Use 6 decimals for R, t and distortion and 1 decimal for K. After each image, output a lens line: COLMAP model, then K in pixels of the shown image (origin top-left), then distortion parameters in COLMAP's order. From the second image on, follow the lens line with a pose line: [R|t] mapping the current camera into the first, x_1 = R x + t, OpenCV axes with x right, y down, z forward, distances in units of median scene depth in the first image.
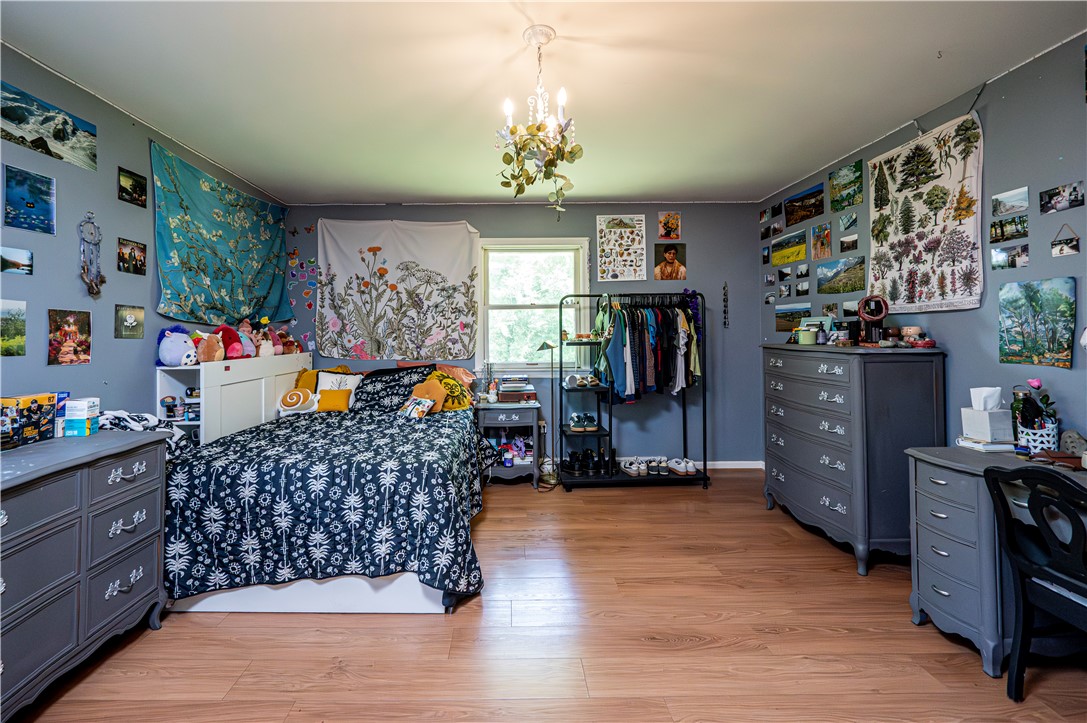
lens RADIAL K [[444.0, 0, 538.4], [0, 444.0, 329.0], [0, 0, 1]] dist [-0.000536, -0.000269]
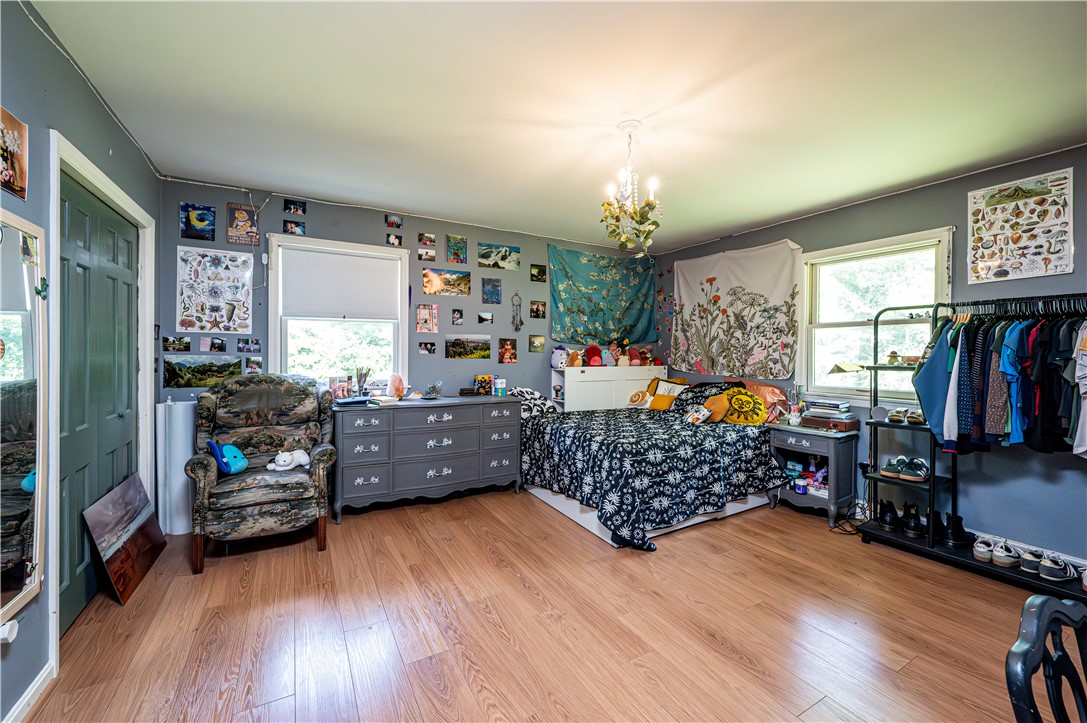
lens RADIAL K [[439.5, 0, 546.0], [0, 439.5, 360.8], [0, 0, 1]] dist [-0.000315, -0.000170]
pose [[0.491605, 0.031410, -0.870251, 0.479937], [-0.006526, 0.999454, 0.032387, -0.002446], [0.870794, -0.010242, 0.491542, 0.062625]]
